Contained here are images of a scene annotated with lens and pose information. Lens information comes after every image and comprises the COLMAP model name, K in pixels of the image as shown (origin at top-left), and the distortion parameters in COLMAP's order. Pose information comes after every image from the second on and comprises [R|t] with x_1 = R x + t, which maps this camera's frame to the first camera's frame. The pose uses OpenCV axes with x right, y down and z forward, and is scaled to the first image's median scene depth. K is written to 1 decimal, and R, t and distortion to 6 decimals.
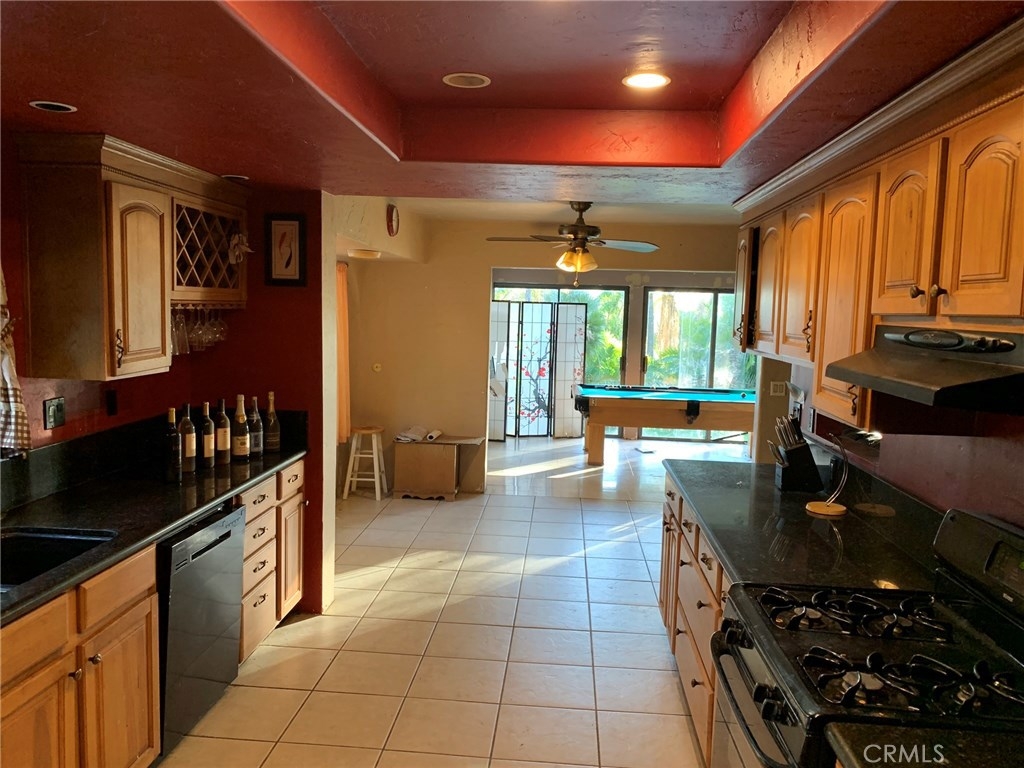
lens RADIAL K [[766.4, 0, 515.6], [0, 766.4, 385.8], [0, 0, 1]] dist [0.040722, -0.066875]
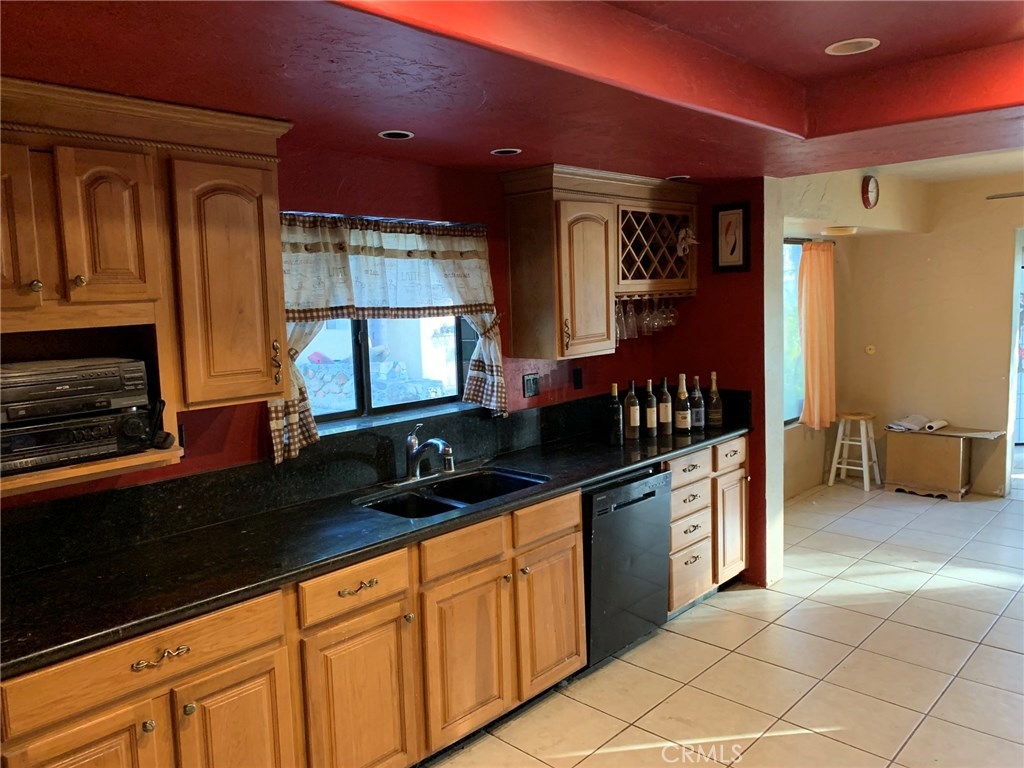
lens RADIAL K [[766.4, 0, 504.4], [0, 766.4, 389.2], [0, 0, 1]] dist [0.040722, -0.066875]
pose [[0.767444, 0.024968, -0.640630, 0.170341], [-0.009912, 0.999584, 0.027084, 0.006579], [0.641039, -0.014435, 0.767372, -0.016719]]
